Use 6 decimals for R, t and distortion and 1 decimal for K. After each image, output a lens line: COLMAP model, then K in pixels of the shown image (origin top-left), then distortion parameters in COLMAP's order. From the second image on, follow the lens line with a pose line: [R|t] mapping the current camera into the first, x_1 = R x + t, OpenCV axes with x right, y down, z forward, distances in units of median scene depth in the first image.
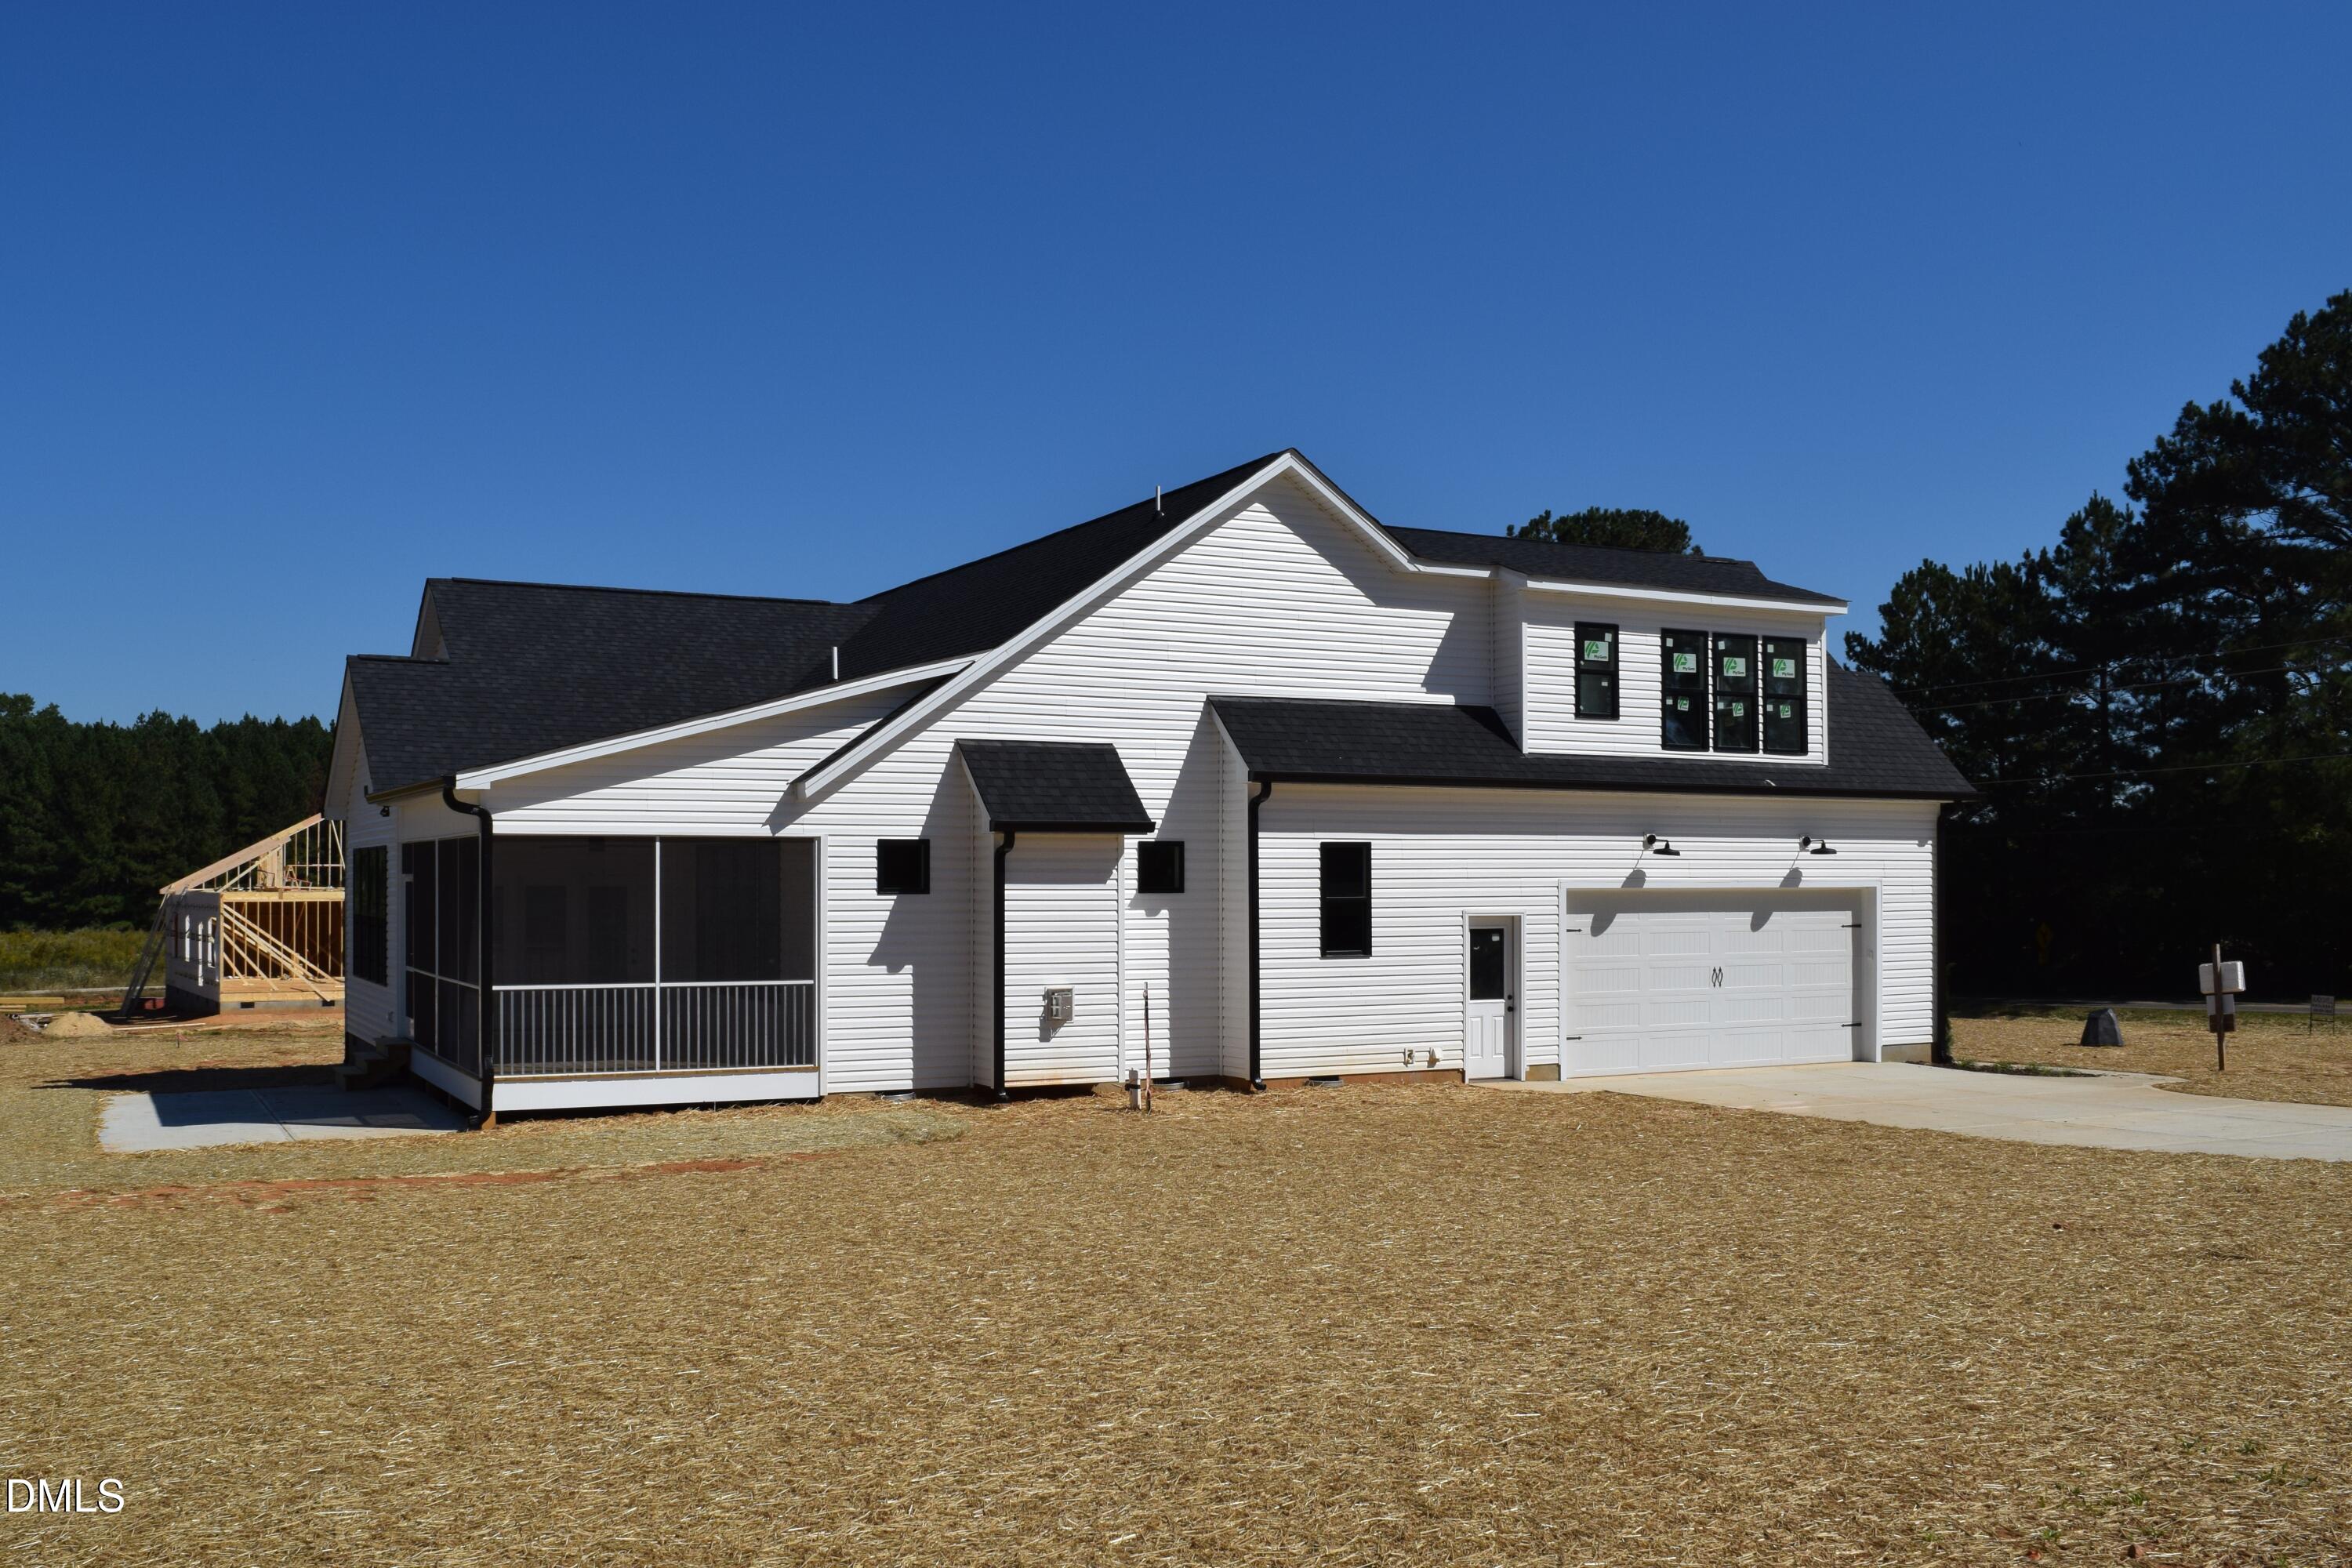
lens RADIAL K [[2027.3, 0, 1175.4], [0, 2027.3, 794.1], [0, 0, 1]] dist [-0.064762, -0.003016]
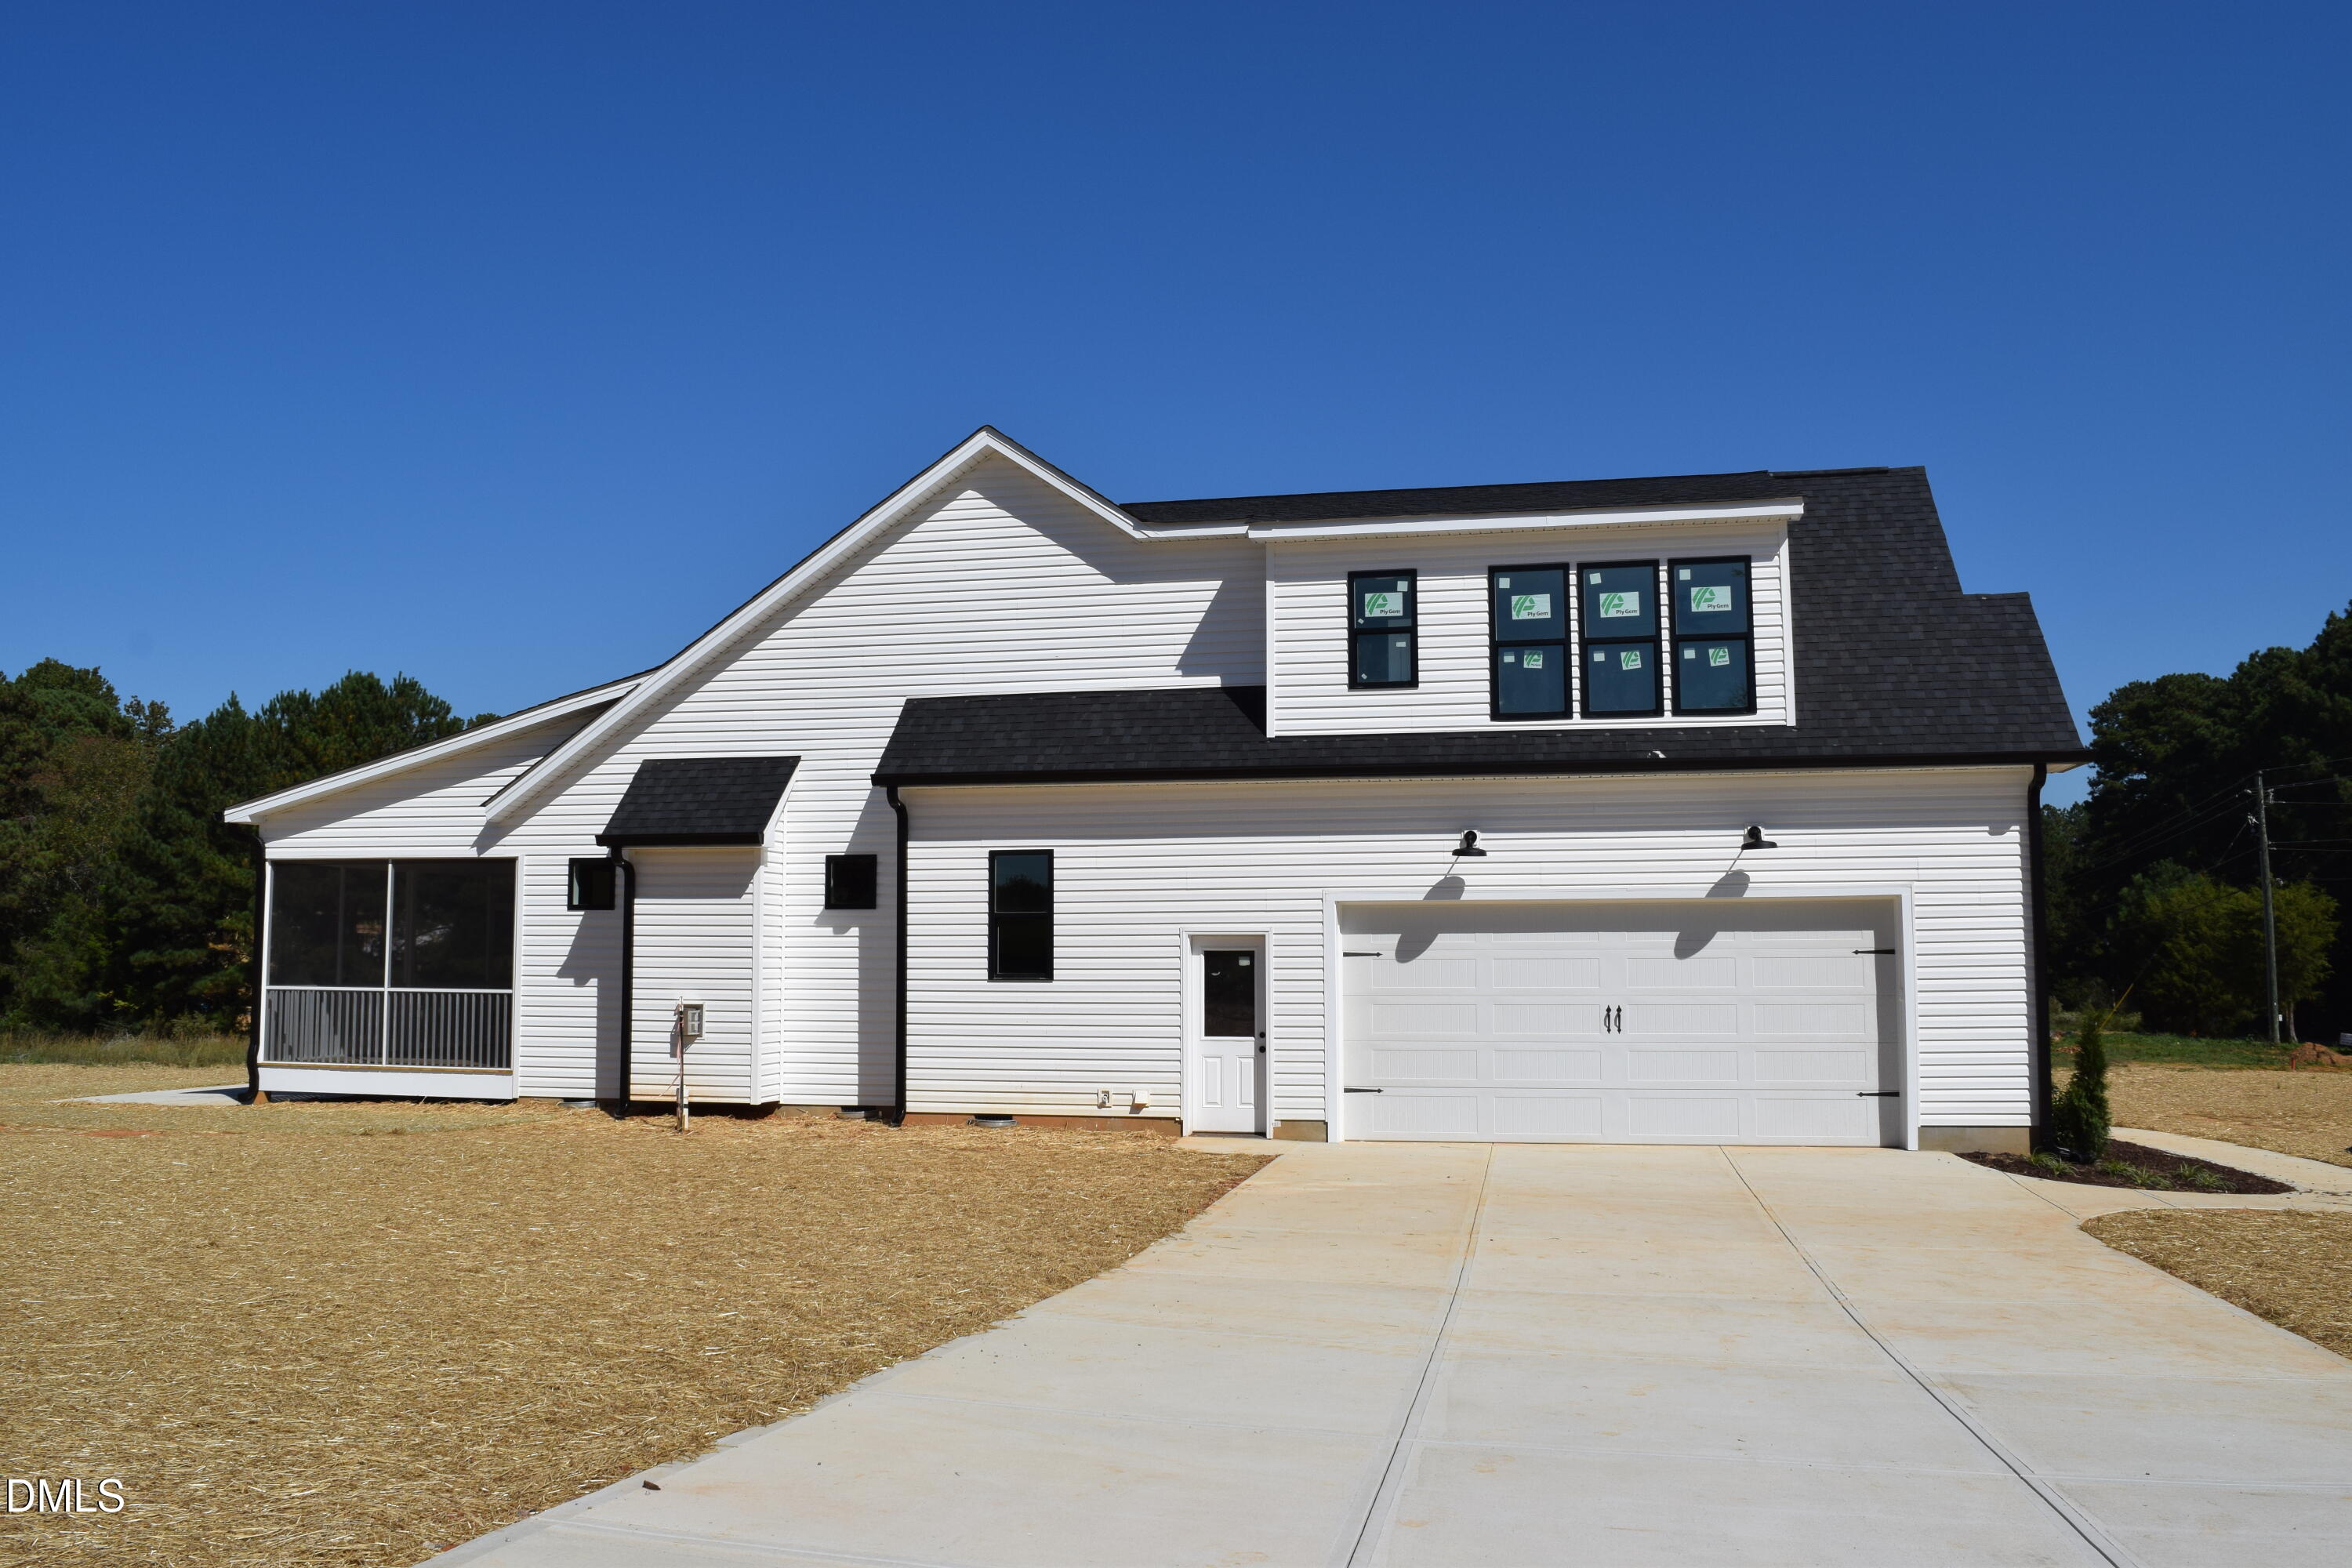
lens RADIAL K [[1803.5, 0, 1155.1], [0, 1803.5, 721.5], [0, 0, 1]] dist [-0.074821, -0.006179]
pose [[0.779692, -0.076994, -0.621411, 0.612028], [0.029061, 0.995791, -0.086918, 0.037047], [0.625488, 0.049711, 0.778648, 0.409915]]
